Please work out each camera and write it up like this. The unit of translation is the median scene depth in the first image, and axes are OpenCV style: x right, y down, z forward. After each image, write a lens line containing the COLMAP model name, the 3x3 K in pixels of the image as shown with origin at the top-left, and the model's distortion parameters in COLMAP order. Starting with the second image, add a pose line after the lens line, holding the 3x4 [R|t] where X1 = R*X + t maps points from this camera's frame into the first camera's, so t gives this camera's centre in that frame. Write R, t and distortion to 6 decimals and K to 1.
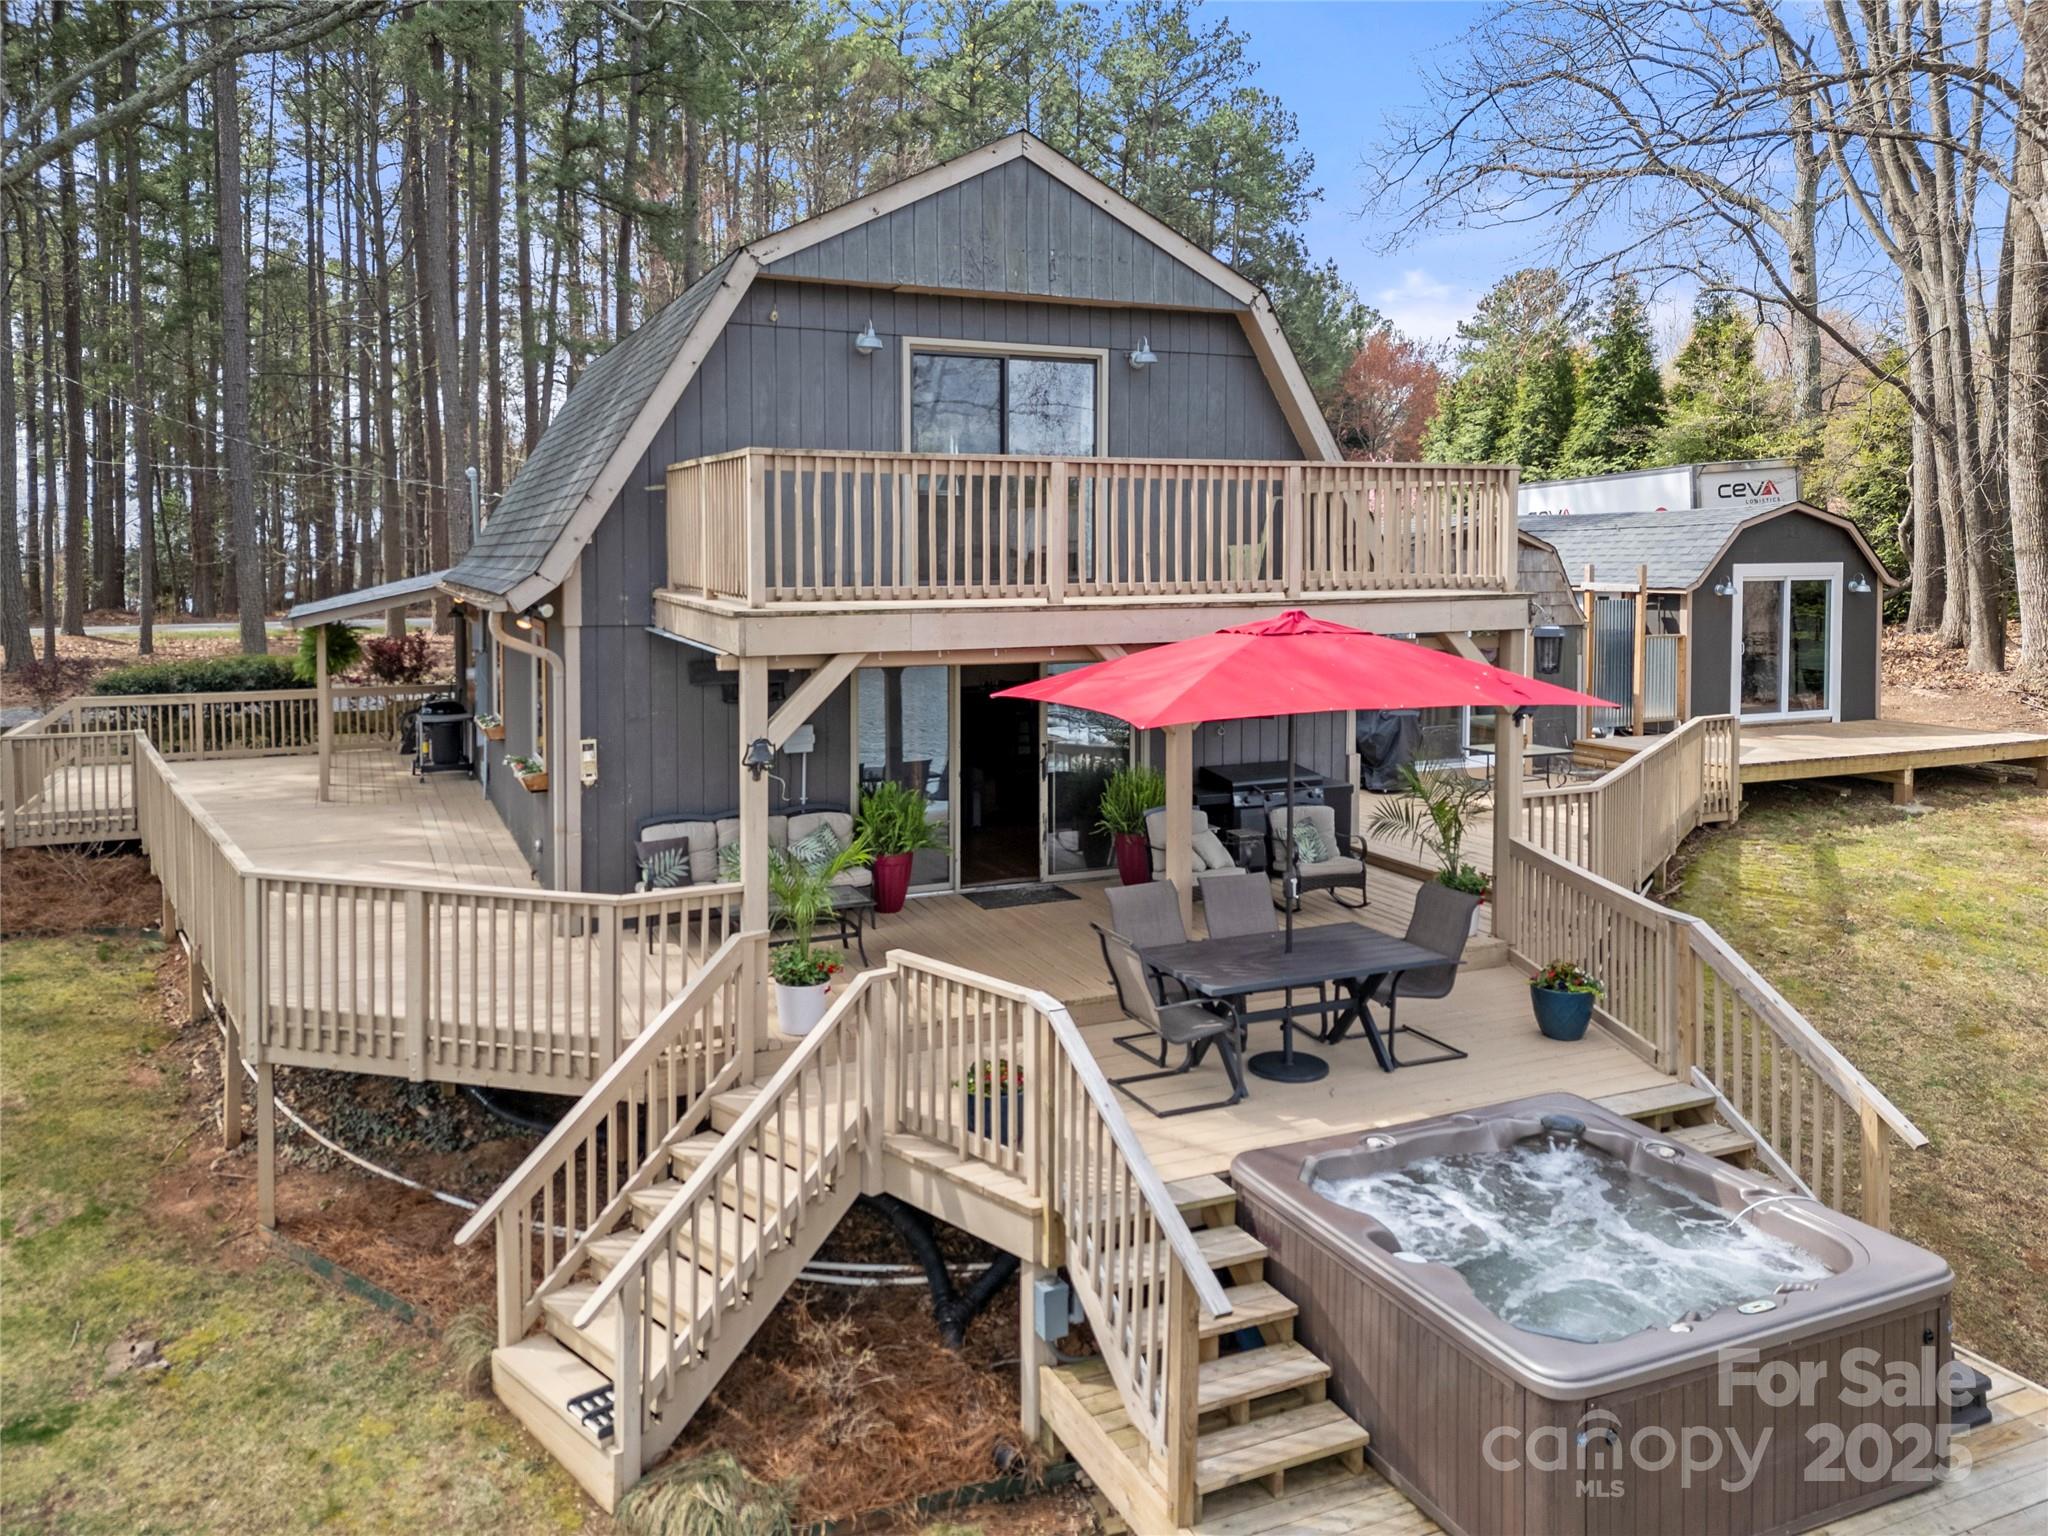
lens RADIAL K [[1465.7, 0, 1036.6], [0, 1465.7, 756.9], [0, 0, 1]] dist [0.037624, -0.005547]
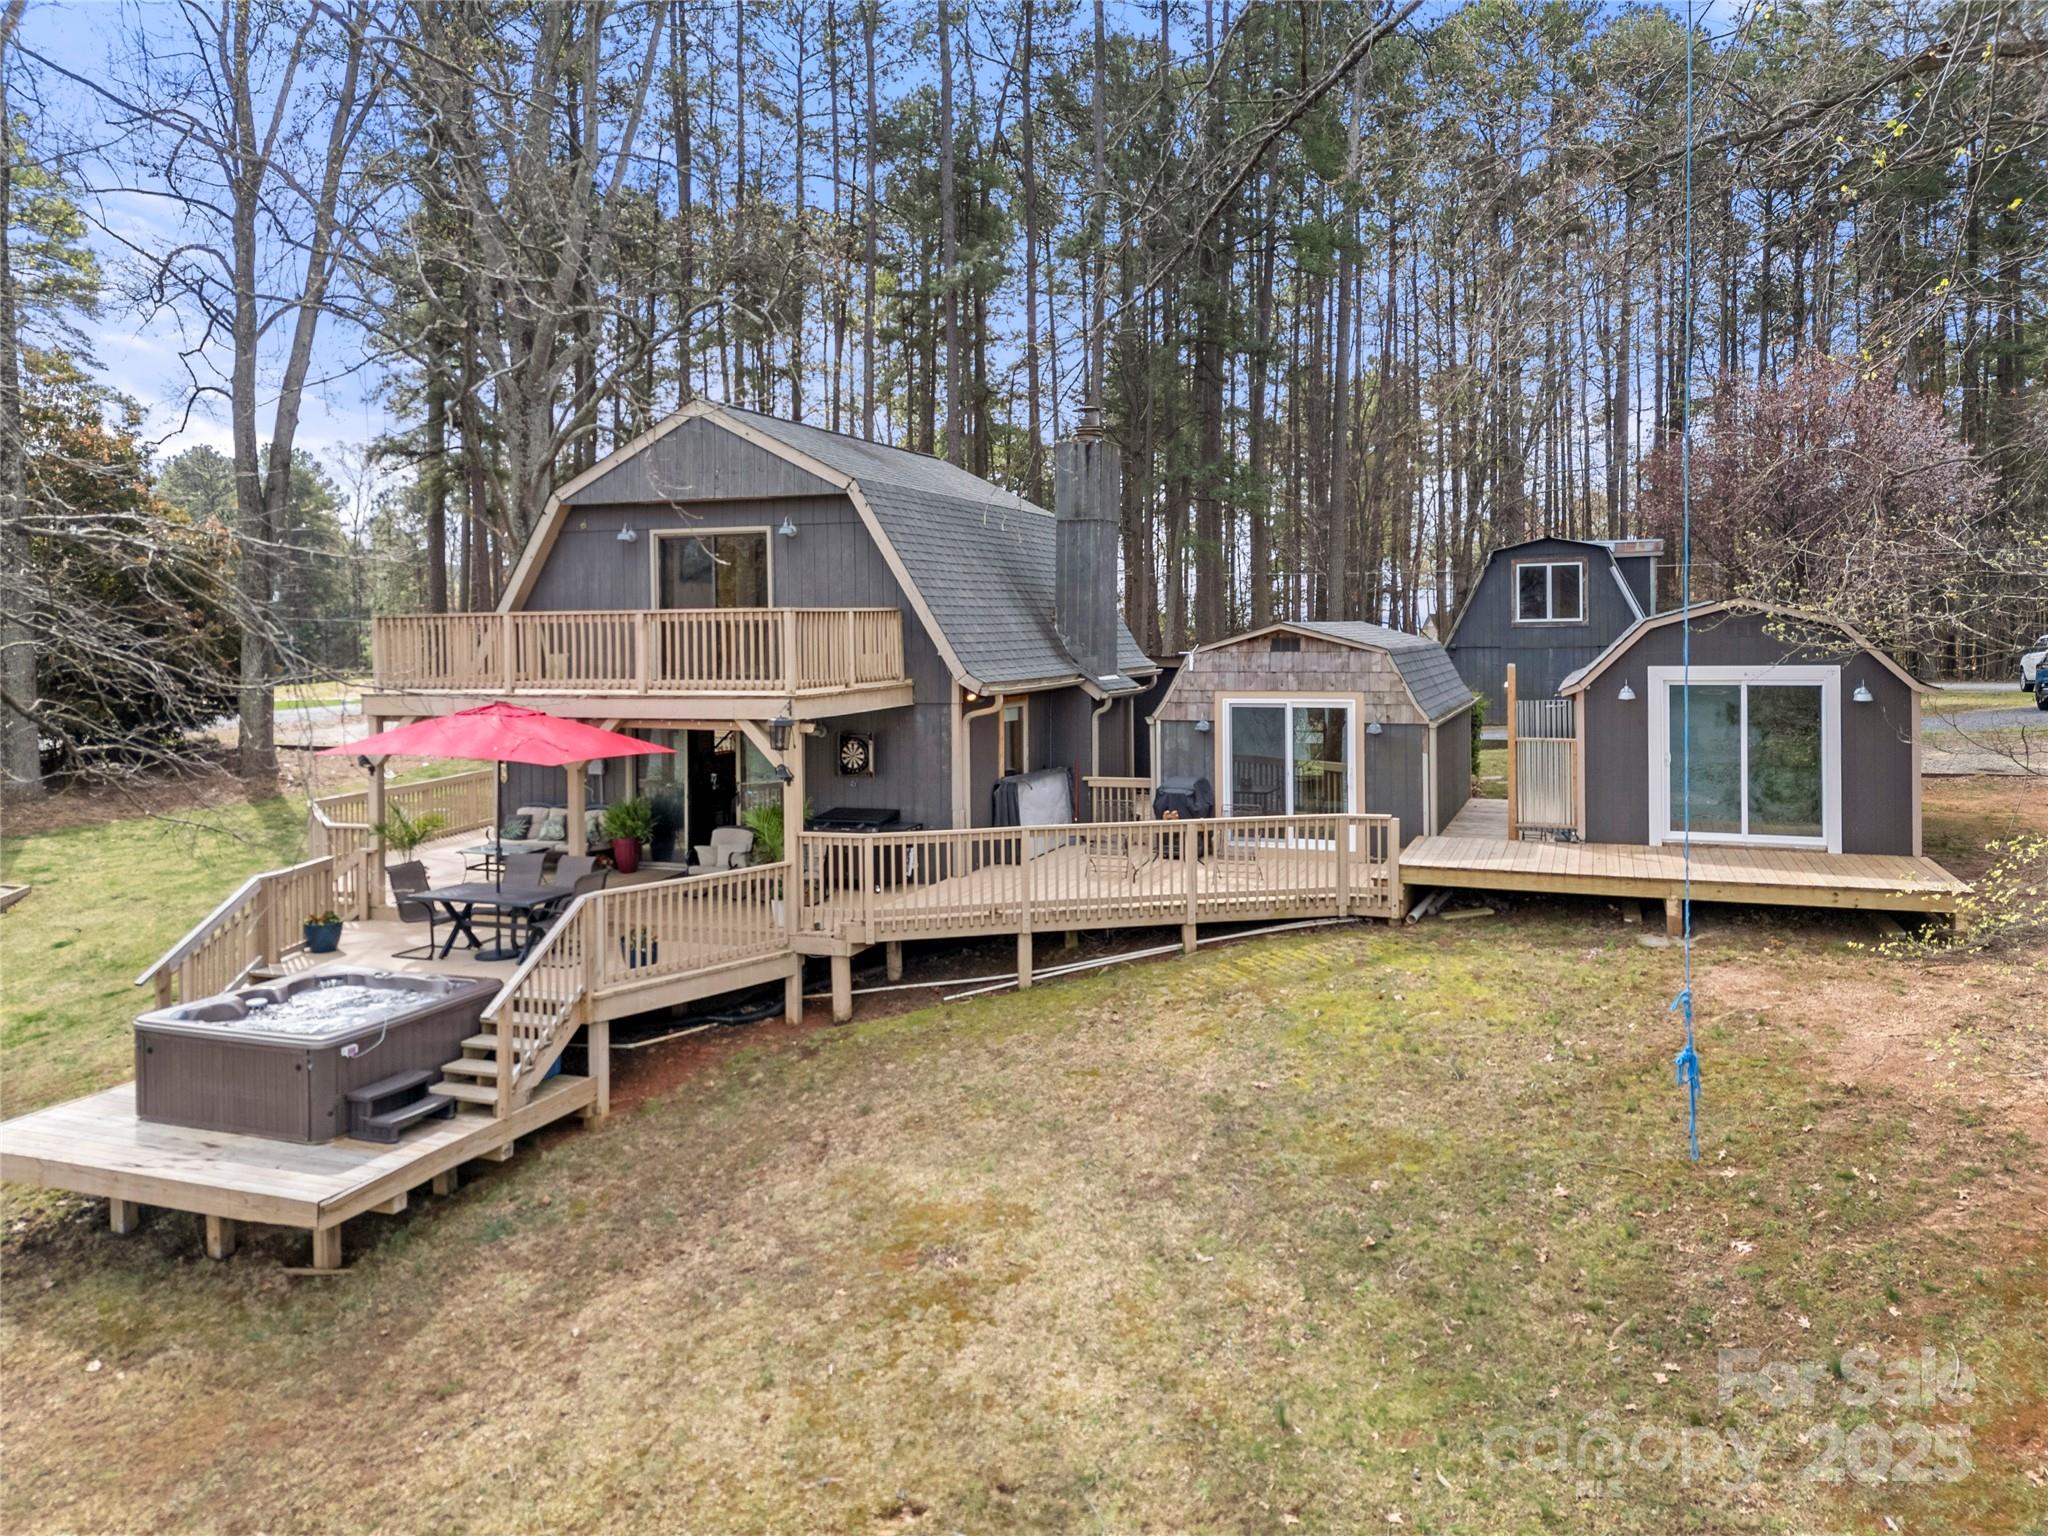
lens RADIAL K [[1465.7, 0, 1018.9], [0, 1465.7, 775.7], [0, 0, 1]] dist [0.037624, -0.005547]
pose [[0.713095, 0.064890, -0.698058, 1.380937], [-0.088648, 0.996061, 0.002035, -0.048328], [0.695441, 0.060430, 0.716038, 0.112467]]
